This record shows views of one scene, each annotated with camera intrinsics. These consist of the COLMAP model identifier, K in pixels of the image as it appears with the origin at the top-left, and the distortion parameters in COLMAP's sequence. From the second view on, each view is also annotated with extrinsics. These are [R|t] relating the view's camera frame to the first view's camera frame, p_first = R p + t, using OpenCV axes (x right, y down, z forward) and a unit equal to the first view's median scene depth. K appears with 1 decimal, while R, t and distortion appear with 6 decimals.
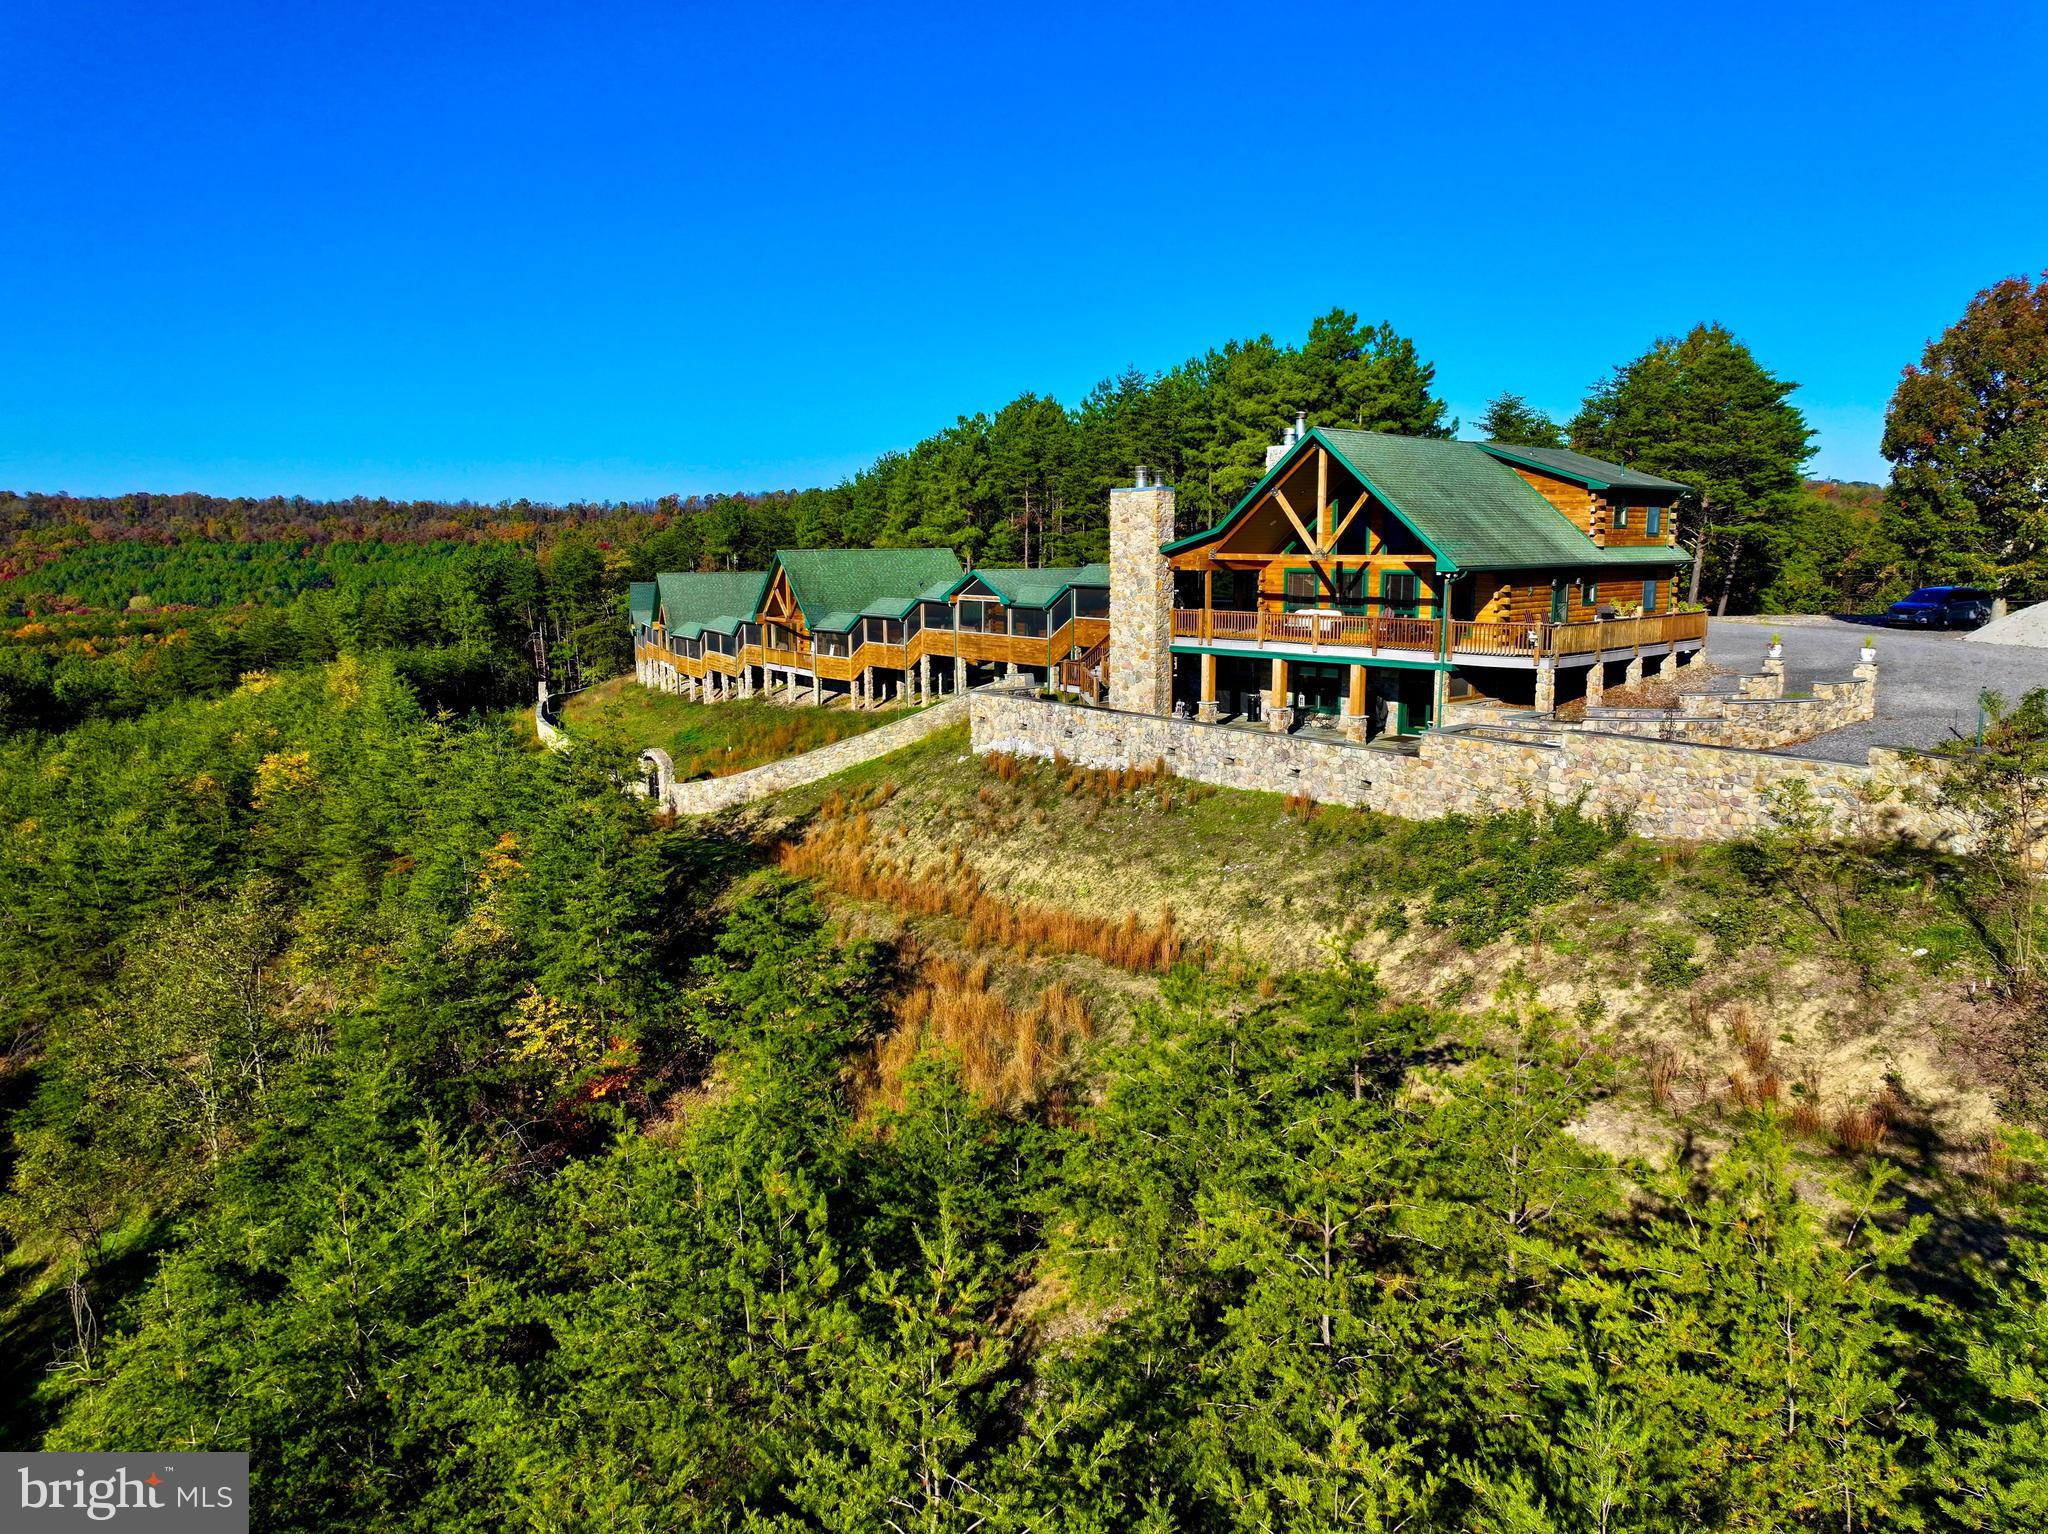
lens RADIAL K [[1444.9, 0, 1024.0], [0, 1444.9, 767.0], [0, 0, 1]] dist [0.006790, 0.005416]
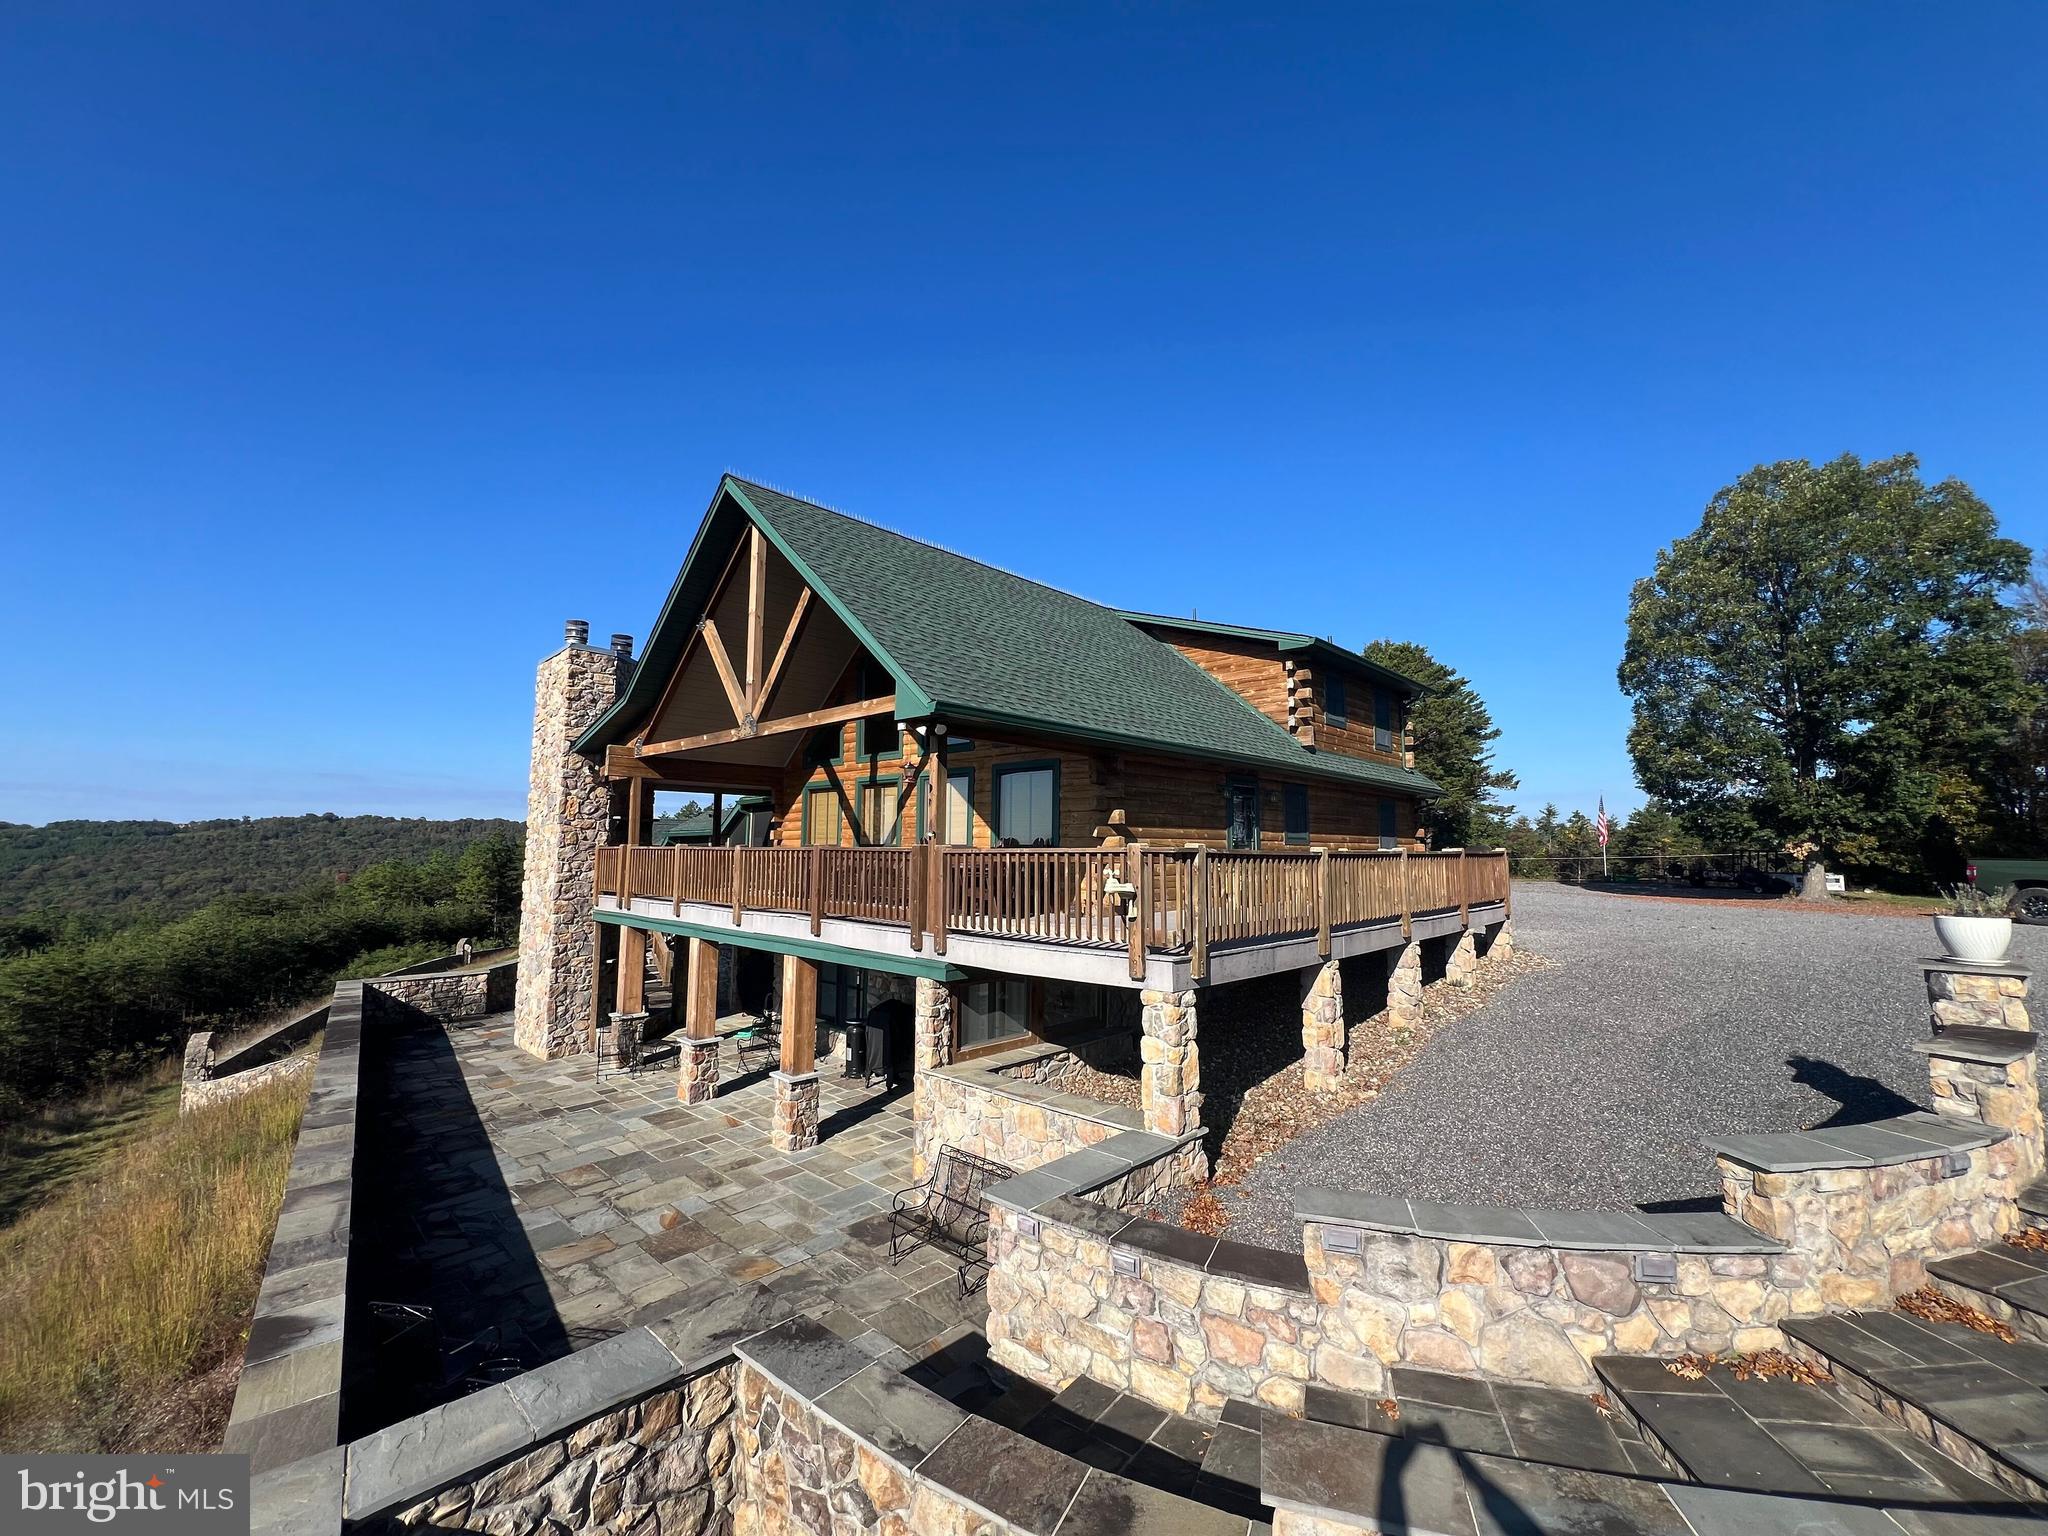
lens RADIAL K [[820.3, 0, 1024.0], [0, 820.3, 768.0], [0, 0, 1]] dist [-0.003362, 0.000444]
pose [[0.999168, 0.011703, 0.039074, 0.290867], [-0.001424, 0.967379, -0.253329, -0.062746], [-0.040764, 0.253062, 0.966591, 0.737237]]
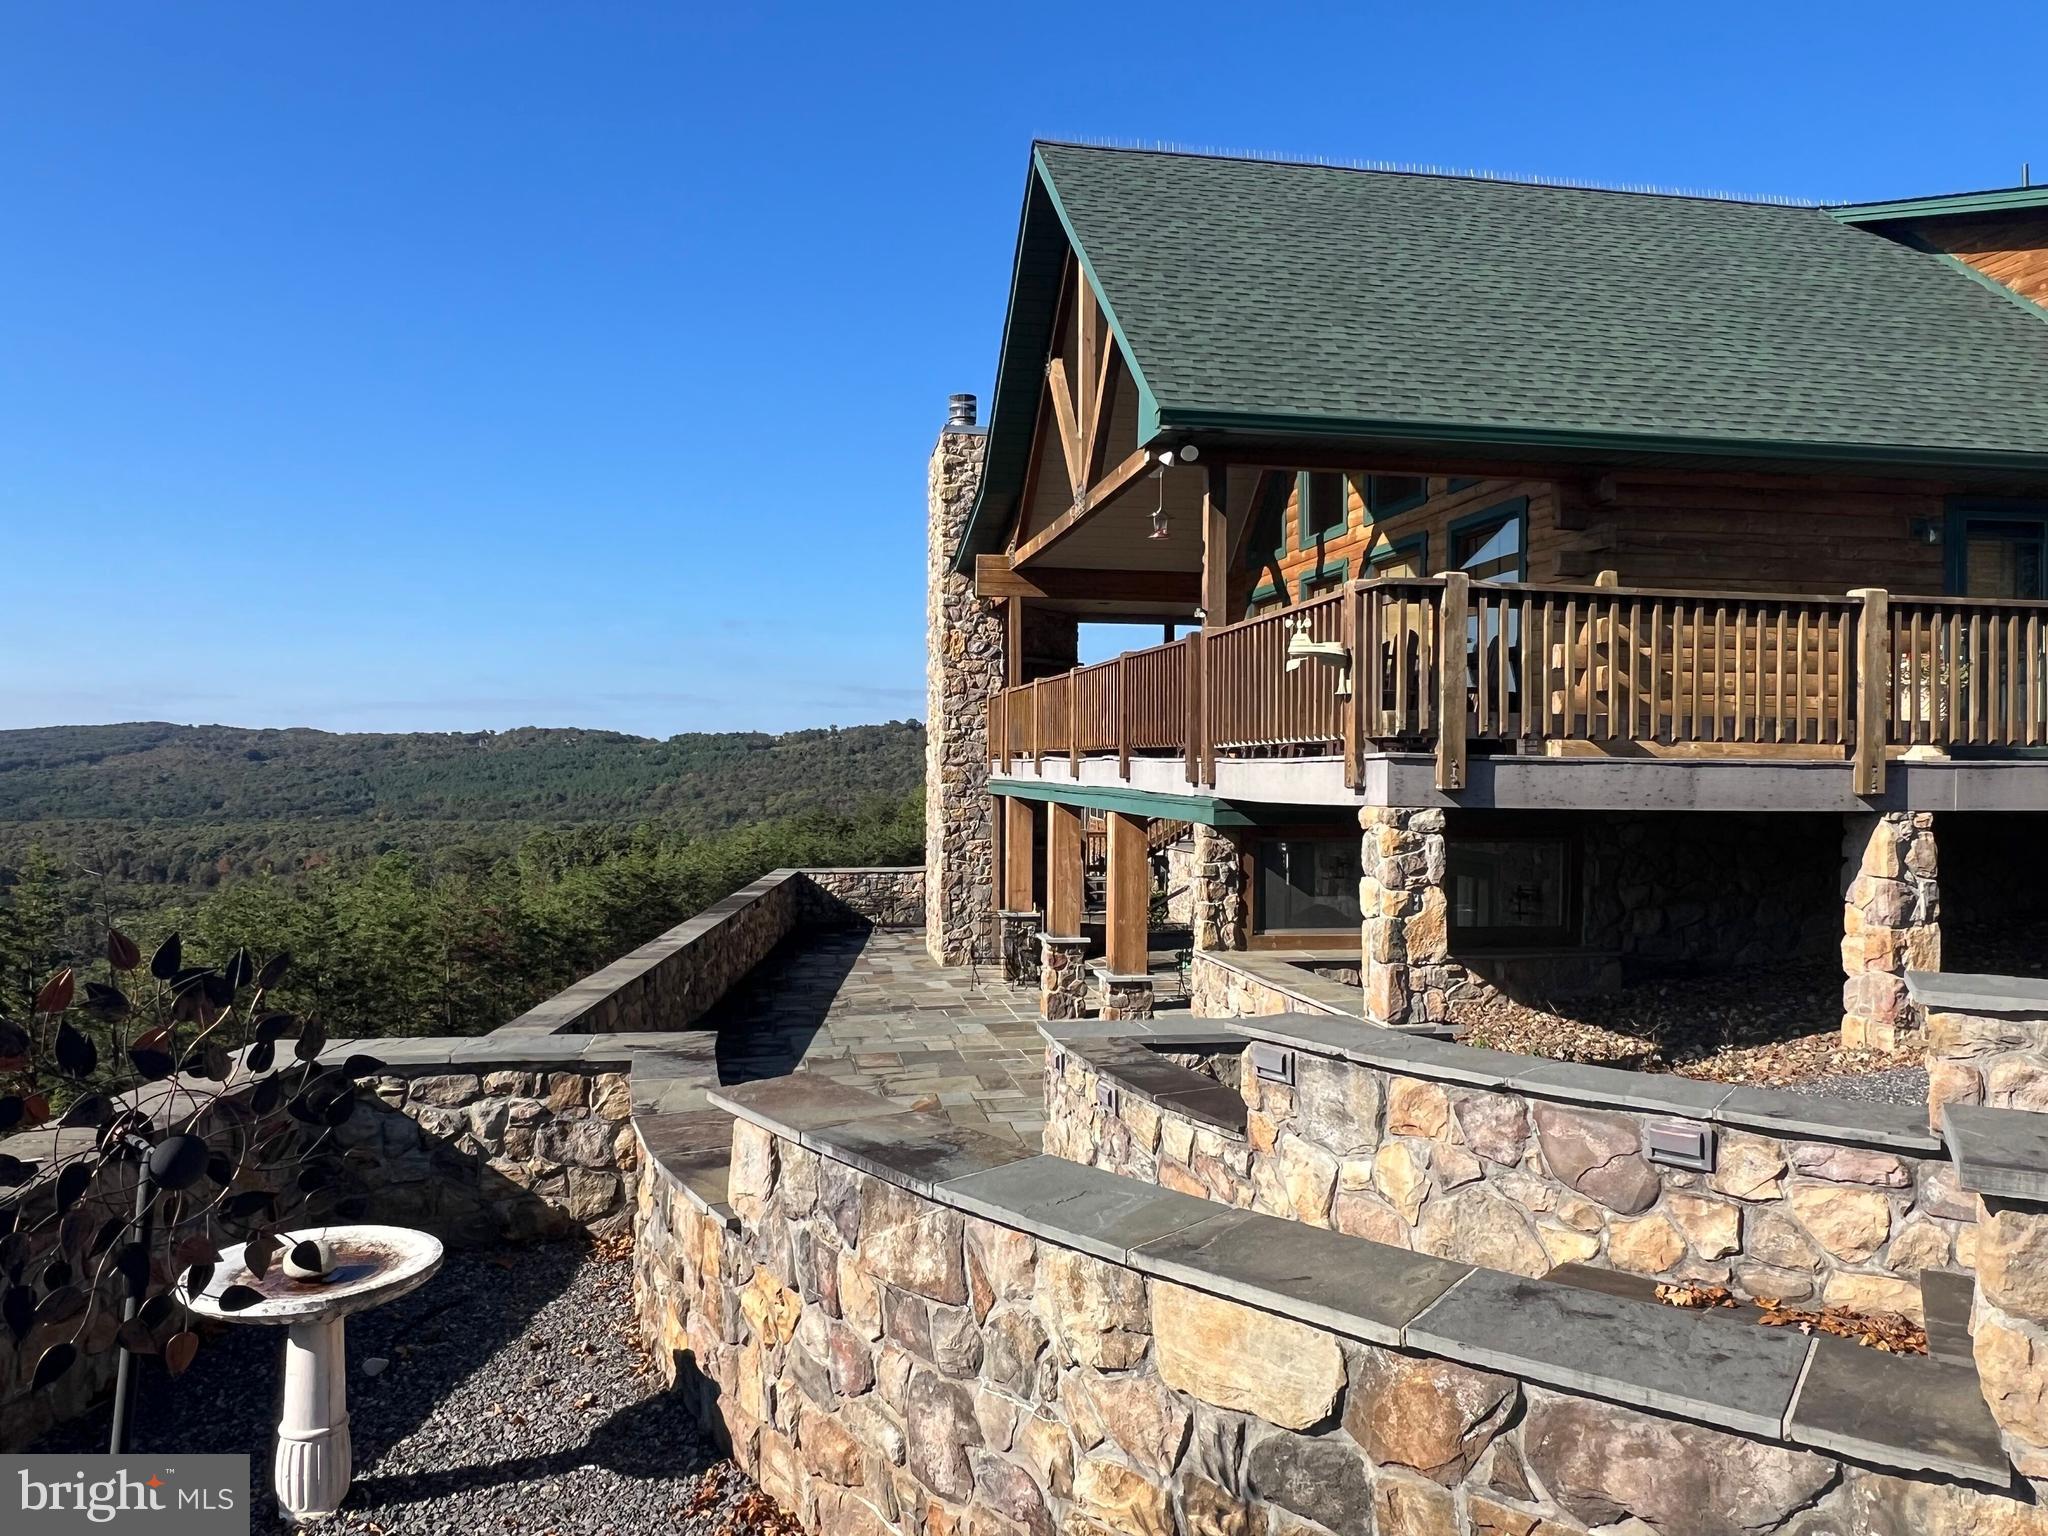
lens RADIAL K [[1409.3, 0, 1024.0], [0, 1409.3, 768.0], [0, 0, 1]] dist [-0.007569, -0.000552]
pose [[0.827514, 0.006456, -0.561408, 0.384634], [-0.094041, 0.987401, -0.127262, -0.039762], [0.553513, 0.158106, 0.817696, 0.733160]]
